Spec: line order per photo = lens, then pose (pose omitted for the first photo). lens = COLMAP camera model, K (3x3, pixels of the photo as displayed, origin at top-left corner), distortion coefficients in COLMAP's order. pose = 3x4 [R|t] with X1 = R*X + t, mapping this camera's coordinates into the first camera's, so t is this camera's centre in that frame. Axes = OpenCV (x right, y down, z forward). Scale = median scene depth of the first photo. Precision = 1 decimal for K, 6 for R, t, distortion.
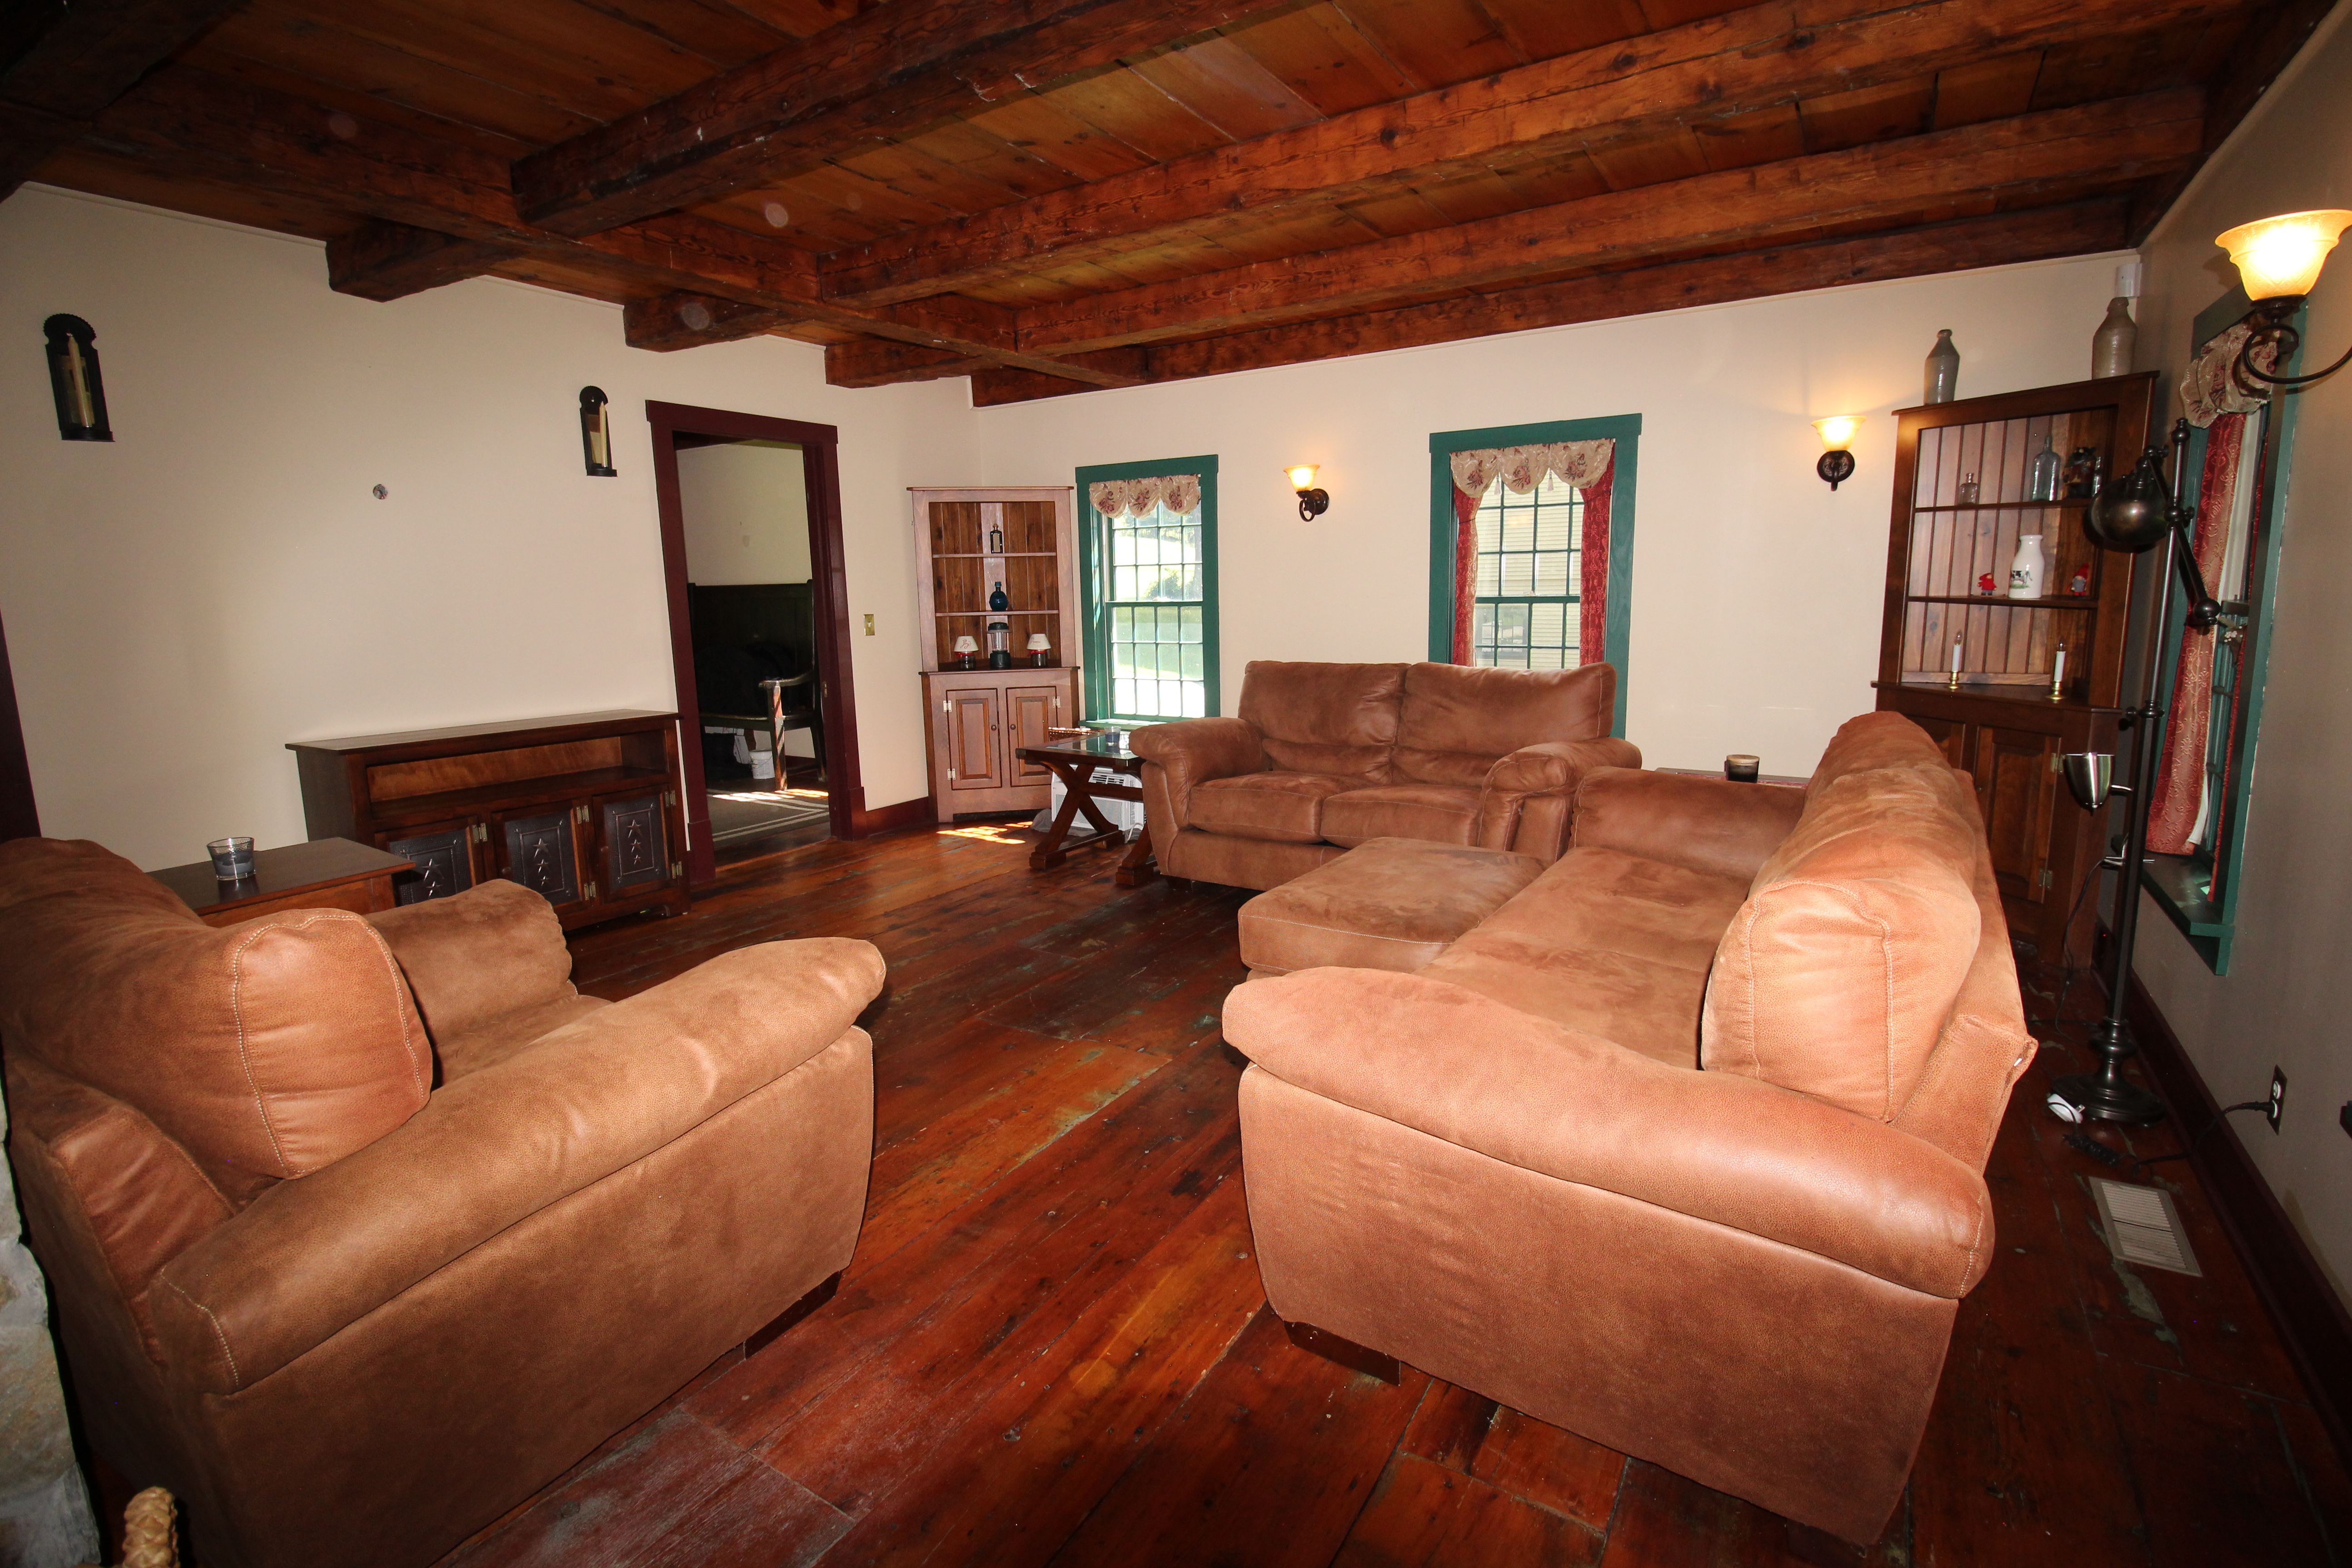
lens RADIAL K [[1088.6, 0, 1176.0], [0, 1088.6, 784.0], [0, 0, 1]] dist [0.000836, -0.000026]
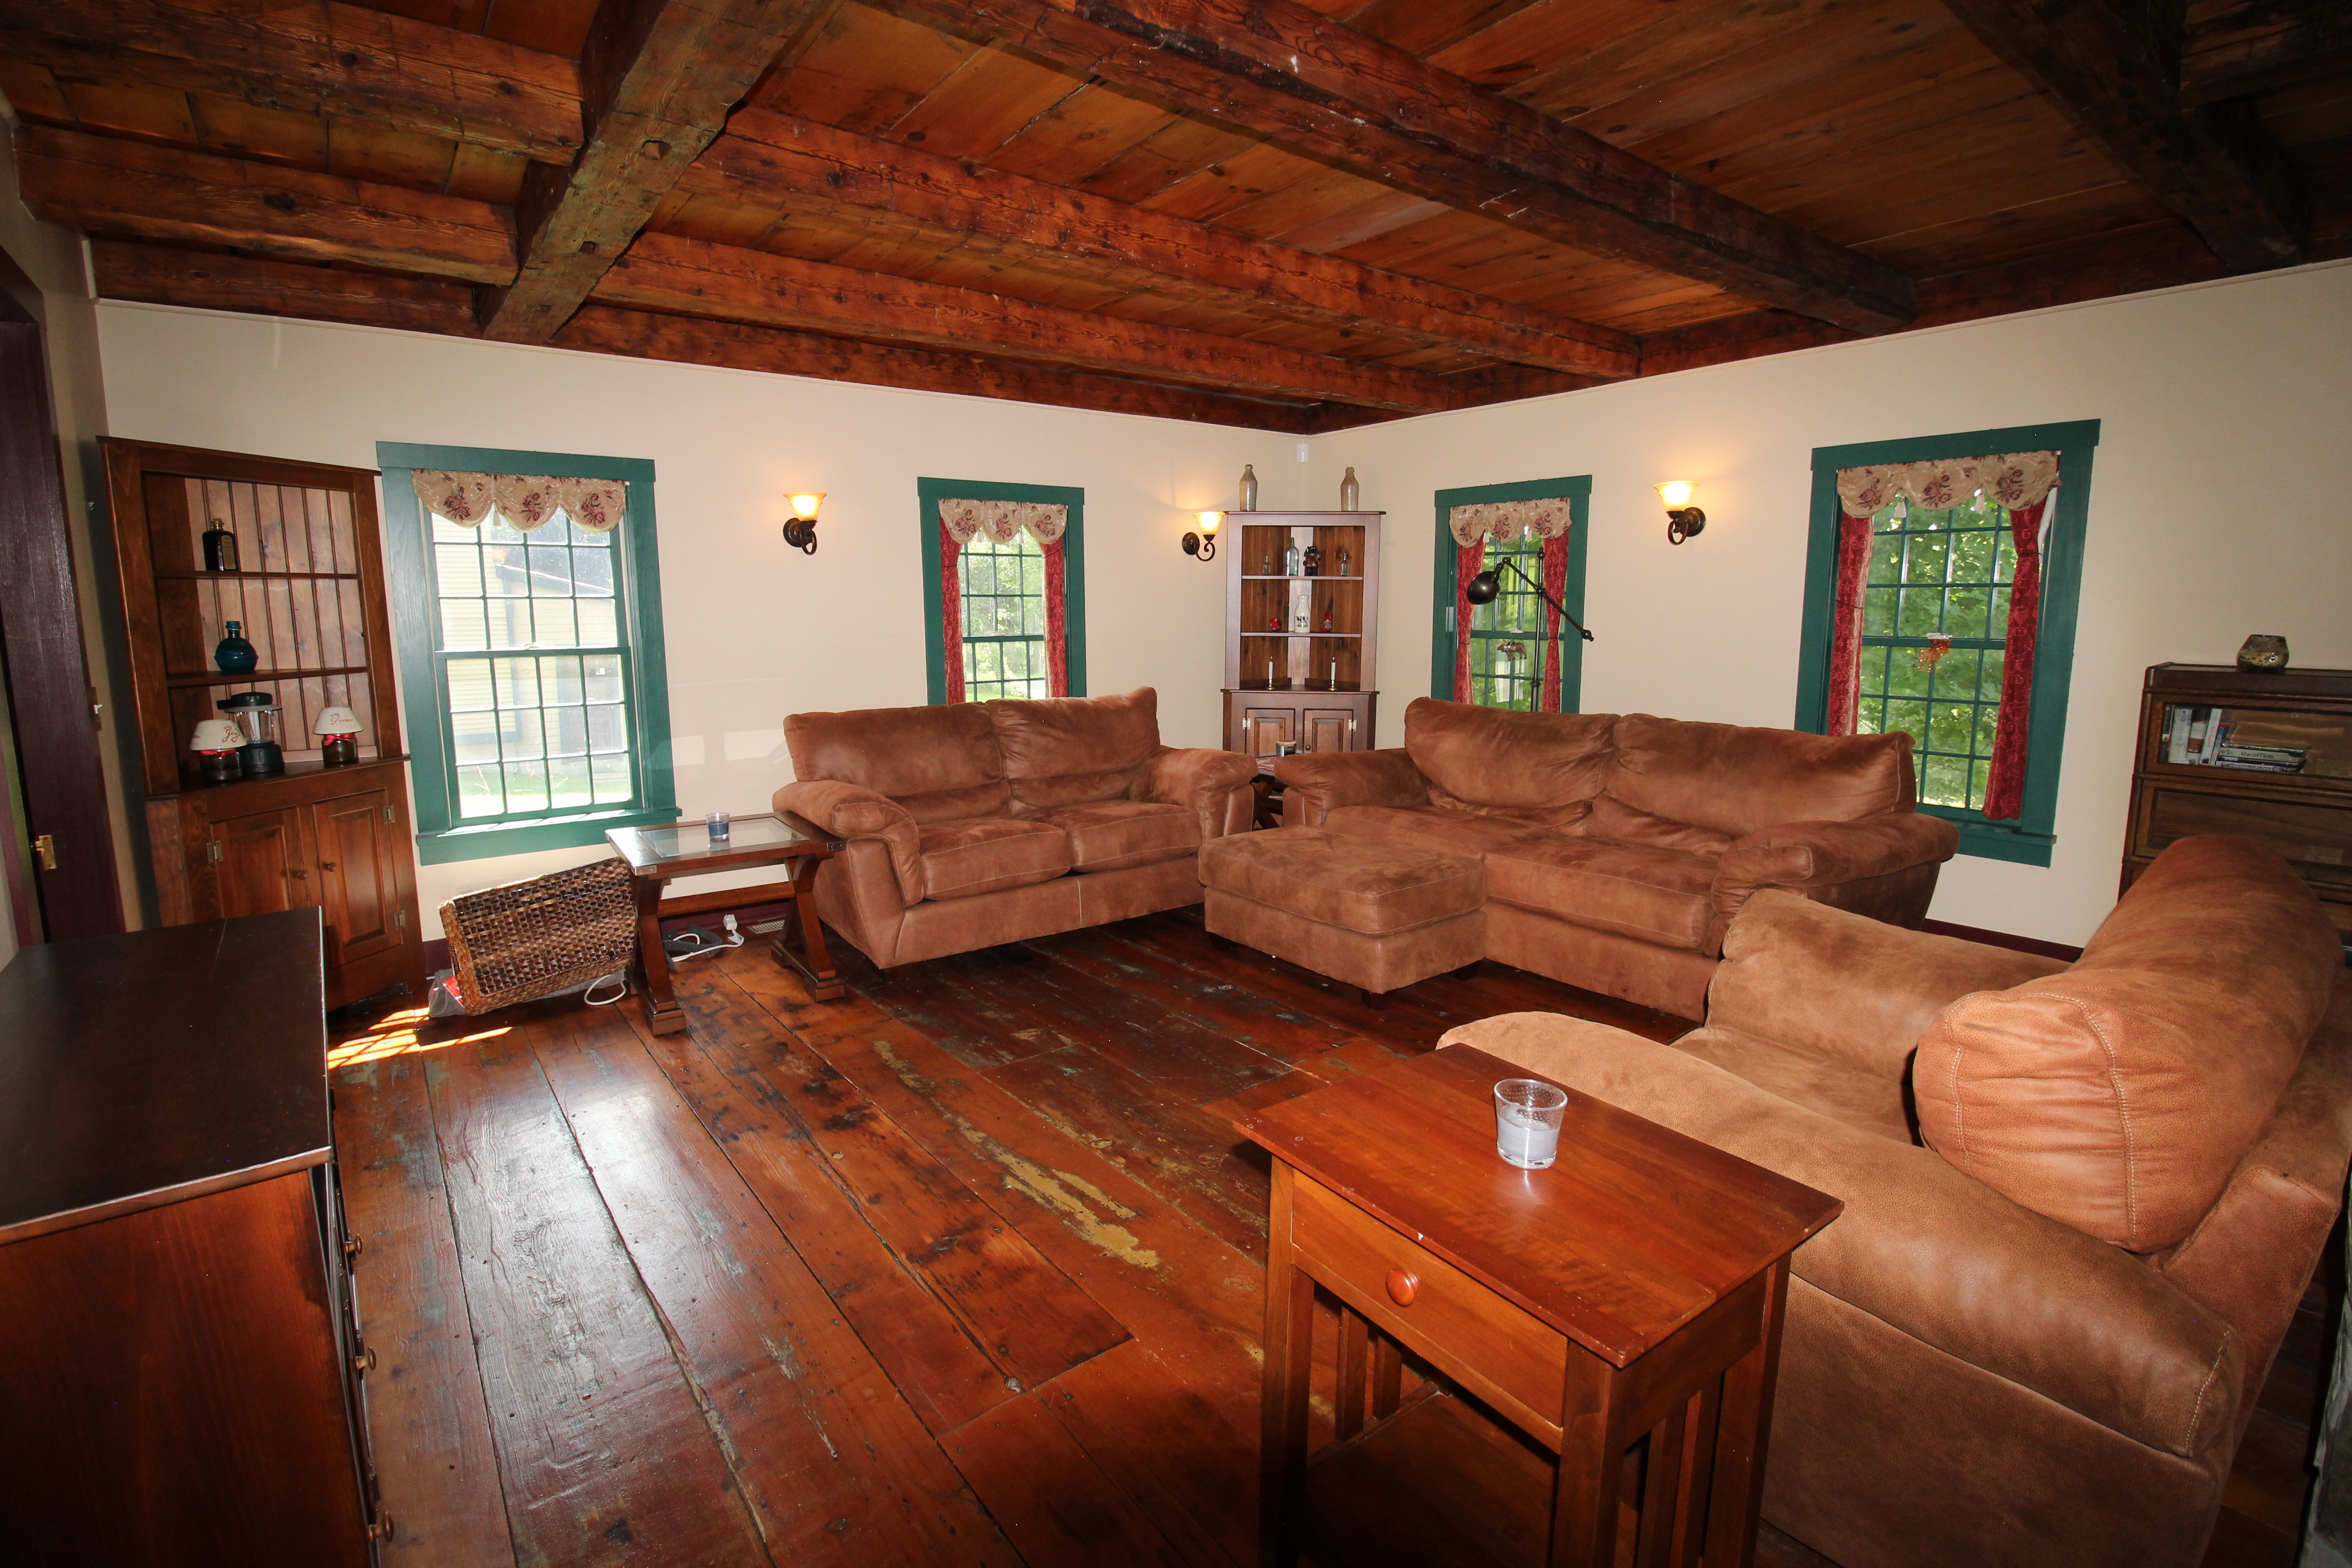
lens RADIAL K [[1088.6, 0, 1176.0], [0, 1088.6, 784.0], [0, 0, 1]] dist [0.000836, -0.000026]
pose [[0.336980, -0.129882, 0.932510, -0.700669], [0.178366, 0.981310, 0.072223, -0.076057], [-0.924462, 0.141990, 0.353849, 0.485723]]
